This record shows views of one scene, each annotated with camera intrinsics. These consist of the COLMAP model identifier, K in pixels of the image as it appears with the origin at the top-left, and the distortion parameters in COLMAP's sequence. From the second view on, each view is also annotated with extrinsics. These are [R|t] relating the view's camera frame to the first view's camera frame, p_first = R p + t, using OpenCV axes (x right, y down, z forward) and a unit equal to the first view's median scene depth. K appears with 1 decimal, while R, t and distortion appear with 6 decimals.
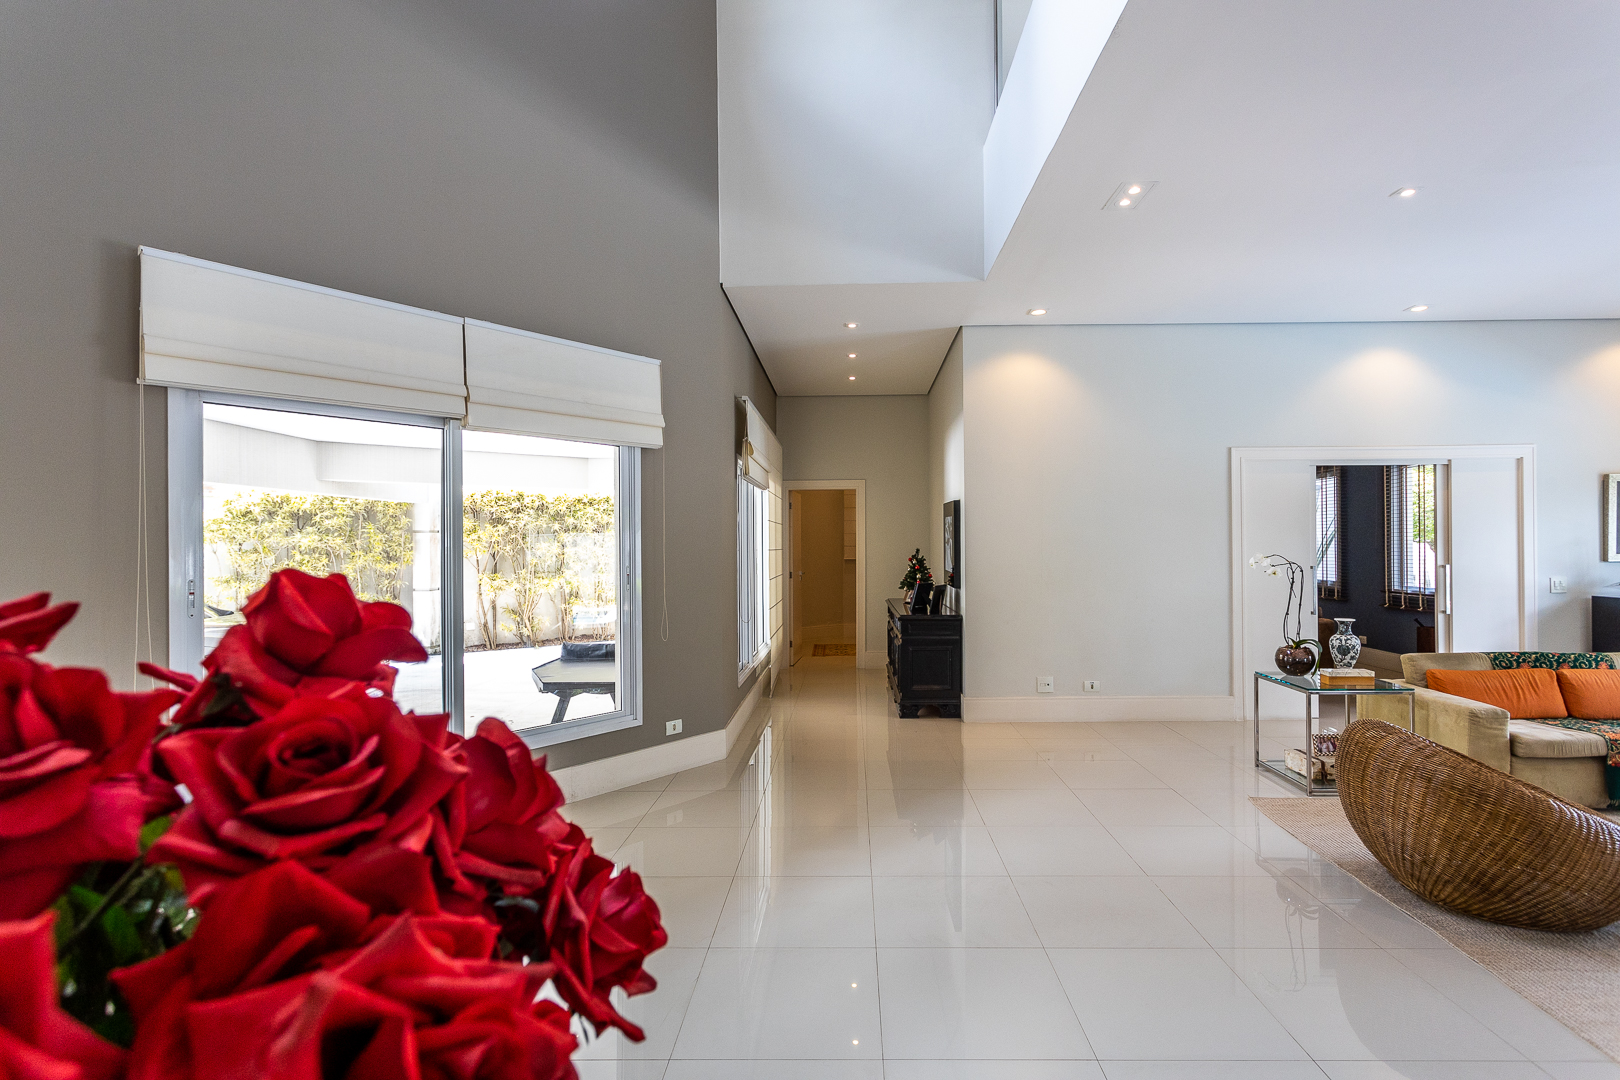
lens RADIAL K [[778.9, 0, 833.9], [0, 778.9, 545.9], [0, 0, 1]] dist [-0.000795, 0.000006]
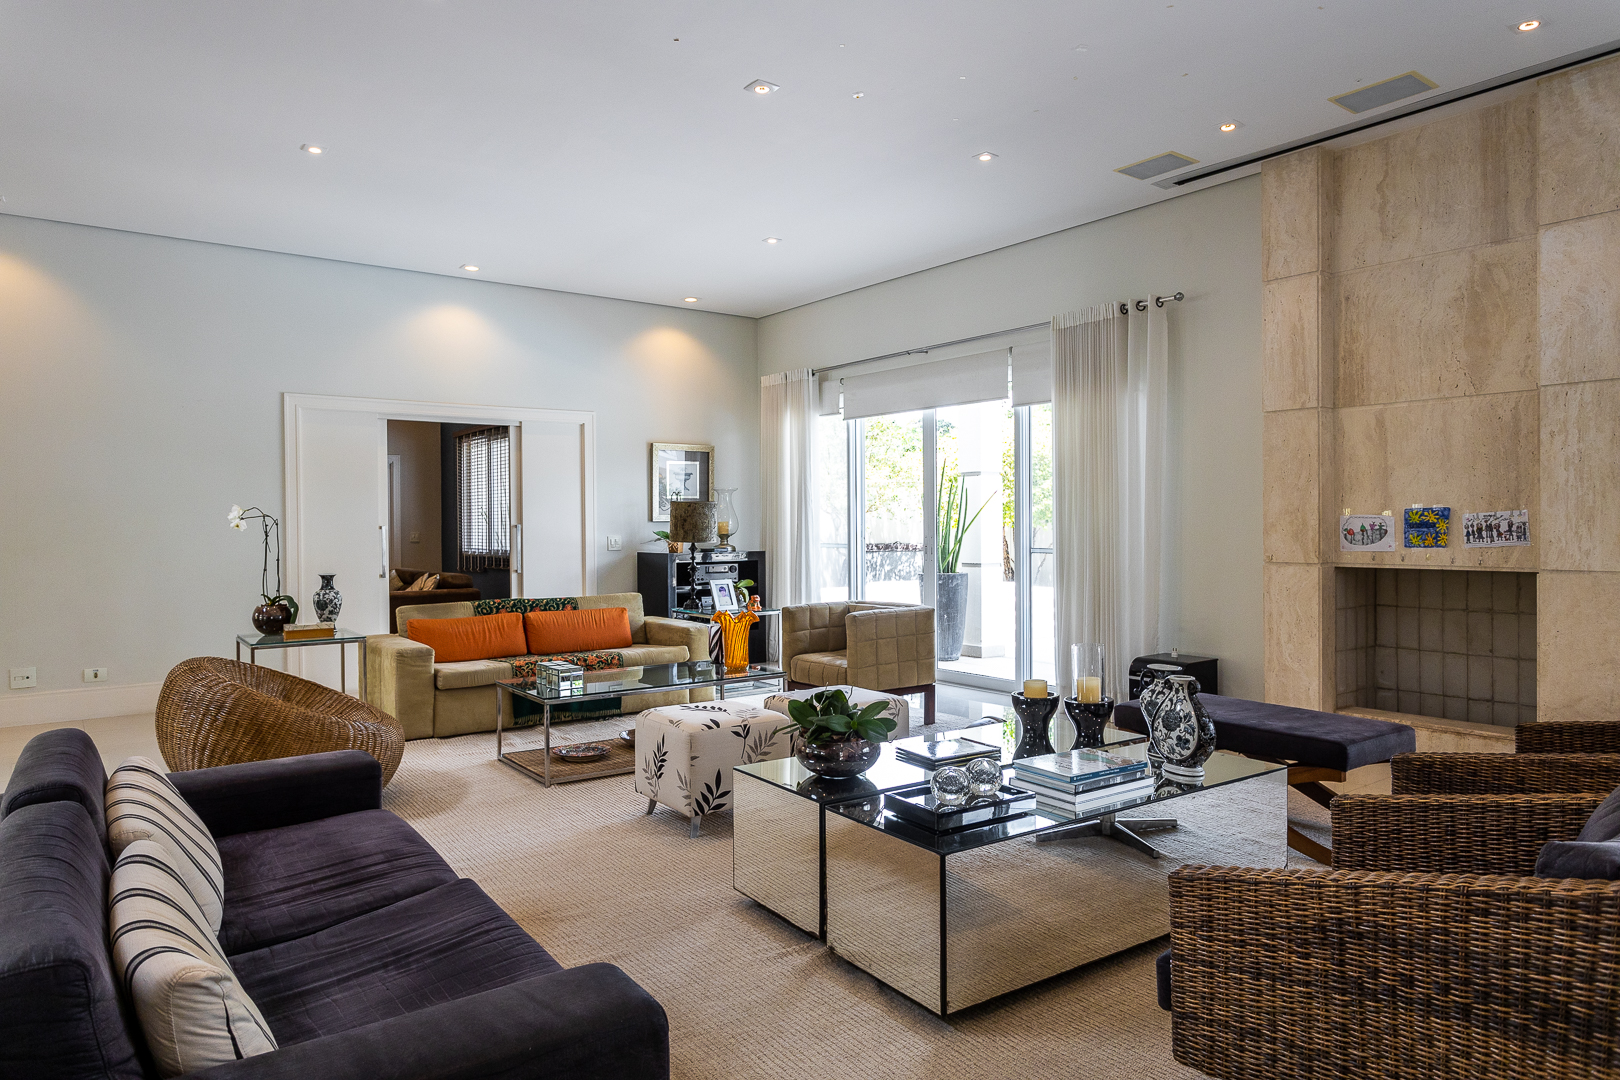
lens RADIAL K [[1031.6, 0, 809.6], [0, 1031.6, 531.6], [0, 0, 1]] dist [0.005858, 0.002264]
pose [[0.791222, -0.004859, 0.611509, 0.222843], [0.001463, 0.999981, 0.006052, 0.022147], [-0.611527, -0.003894, 0.791214, -0.260947]]
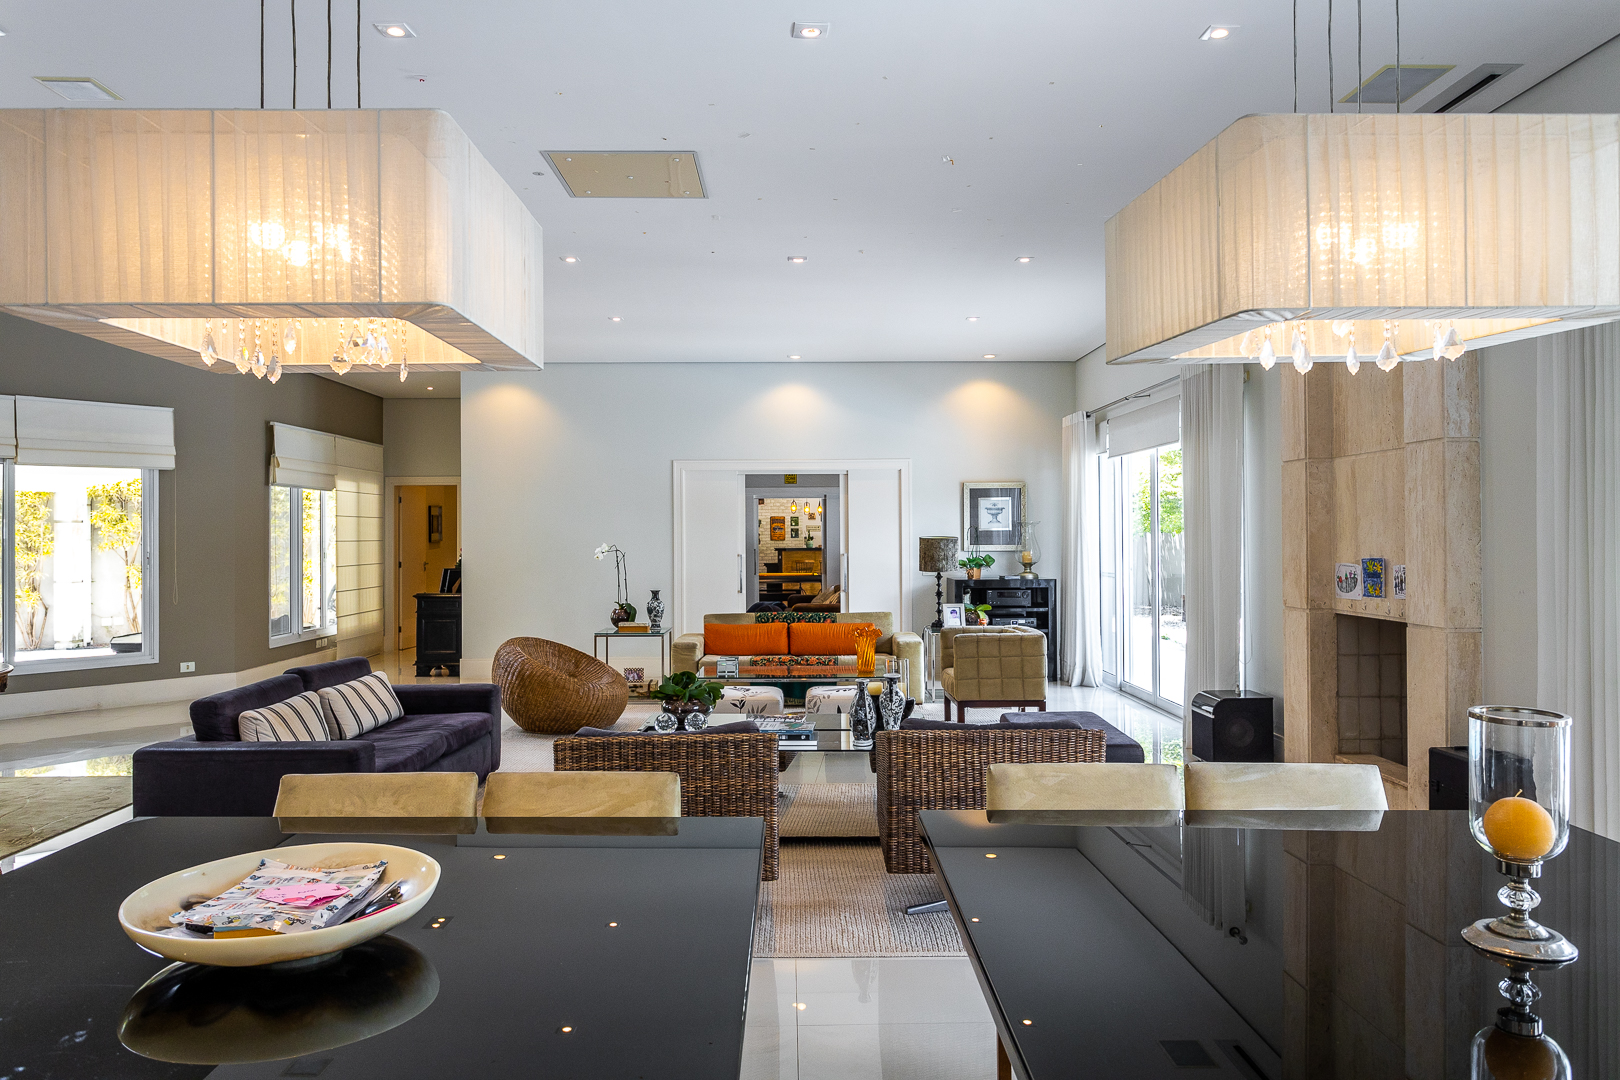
lens RADIAL K [[1151.5, 0, 810.0], [0, 1151.5, 540.0], [0, 0, 1]] dist [-0.000484, 0.002766]
pose [[0.999453, 0.000895, 0.033060, 0.569136], [-0.001041, 0.999990, 0.004399, -0.004855], [-0.033056, -0.004431, 0.999444, -0.747301]]
